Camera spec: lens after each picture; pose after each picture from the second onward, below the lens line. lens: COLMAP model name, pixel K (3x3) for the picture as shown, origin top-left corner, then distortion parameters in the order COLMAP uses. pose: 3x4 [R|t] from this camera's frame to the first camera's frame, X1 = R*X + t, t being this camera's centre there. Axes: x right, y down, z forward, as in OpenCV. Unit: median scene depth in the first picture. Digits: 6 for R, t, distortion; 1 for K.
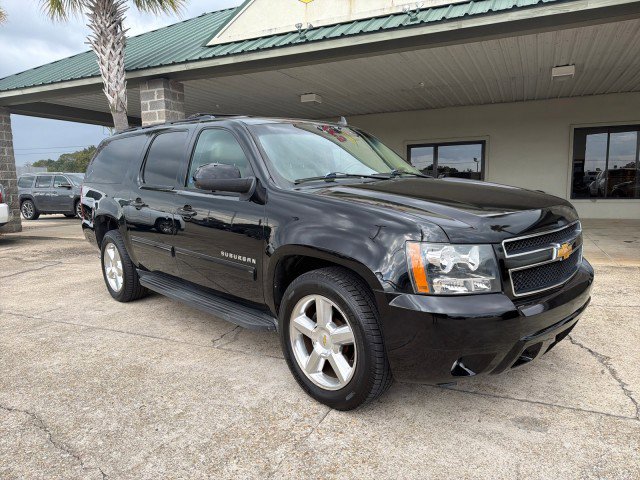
lens RADIAL K [[445.2, 0, 321.5], [0, 445.2, 244.5], [0, 0, 1]] dist [0.055343, -0.074633]
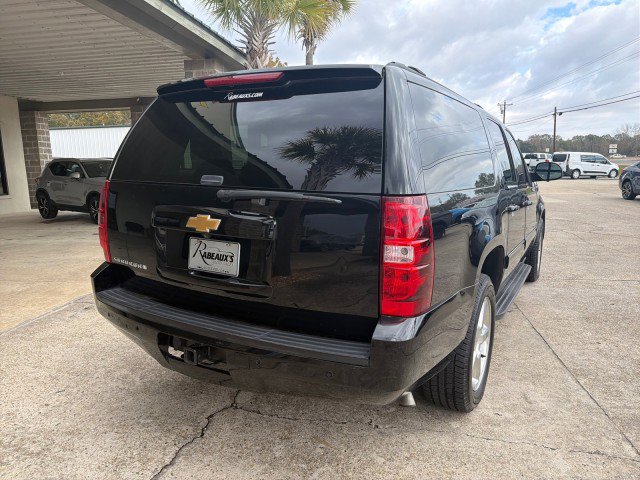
lens RADIAL K [[449.8, 0, 323.5], [0, 449.8, 238.9], [0, 0, 1]] dist [0.031836, -0.042348]
pose [[-0.277928, -0.134971, 0.951073, -1.207076], [0.154683, 0.970871, 0.182983, -0.262203], [-0.948066, 0.197971, -0.248954, 1.717882]]
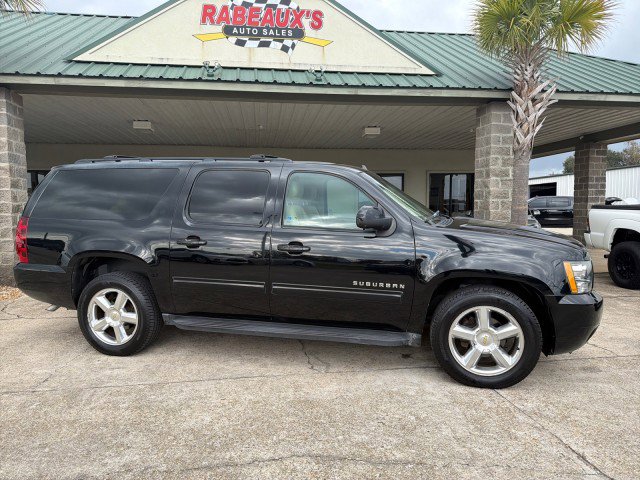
lens RADIAL K [[445.2, 0, 321.5], [0, 445.2, 244.5], [0, 0, 1]] dist [0.055343, -0.074633]
pose [[0.840101, -0.029757, 0.541614, -0.785162], [0.065518, 0.996750, -0.046864, -0.026560], [-0.538459, 0.074856, 0.839320, 0.077331]]
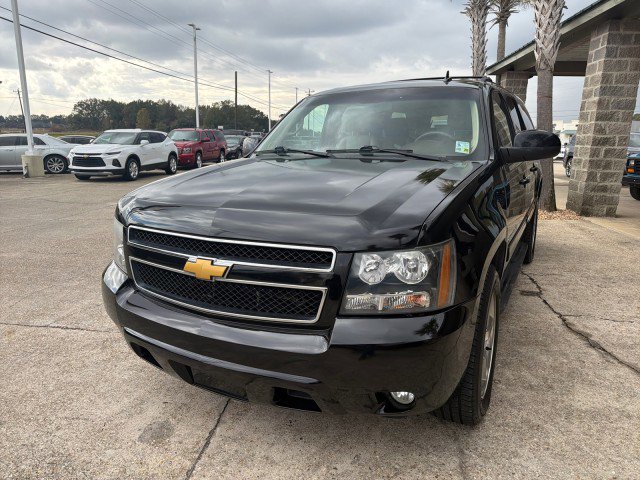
lens RADIAL K [[451.9, 0, 322.1], [0, 451.9, 240.3], [0, 0, 1]] dist [0.002489, -0.000685]
pose [[0.311172, 0.235579, -0.920692, 0.849063], [-0.155379, 0.968365, 0.195263, -0.138194], [0.937566, 0.082296, 0.337932, 0.619566]]
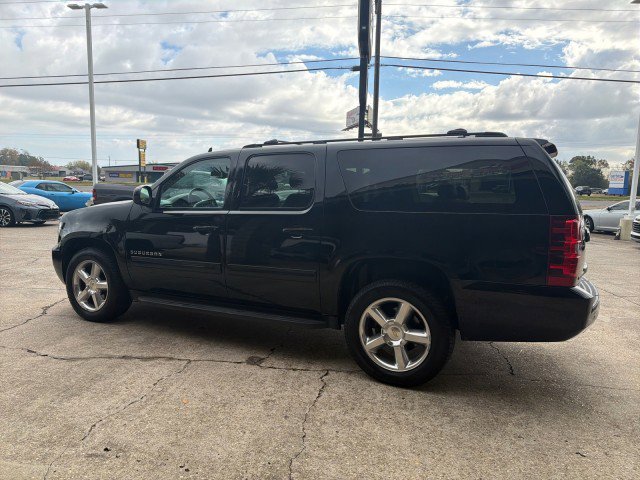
lens RADIAL K [[445.2, 0, 321.5], [0, 445.2, 244.5], [0, 0, 1]] dist [0.055343, -0.074633]
pose [[-0.938501, 0.039582, -0.342999, 0.201710], [-0.055518, 0.963182, 0.263057, -0.401867], [0.340783, 0.265922, -0.901750, 2.395586]]
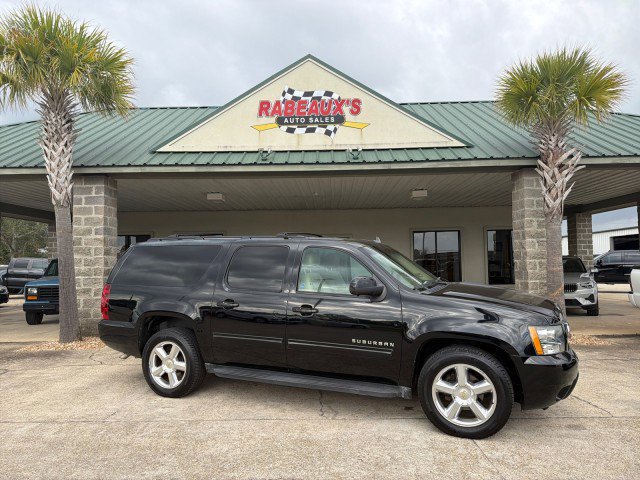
lens RADIAL K [[445.2, 0, 321.5], [0, 445.2, 244.5], [0, 0, 1]] dist [0.055343, -0.074633]
pose [[0.916552, 0.022348, 0.399290, -0.746896], [0.052265, 0.983180, -0.175001, -0.031630], [-0.396485, 0.181266, 0.899968, -0.203845]]
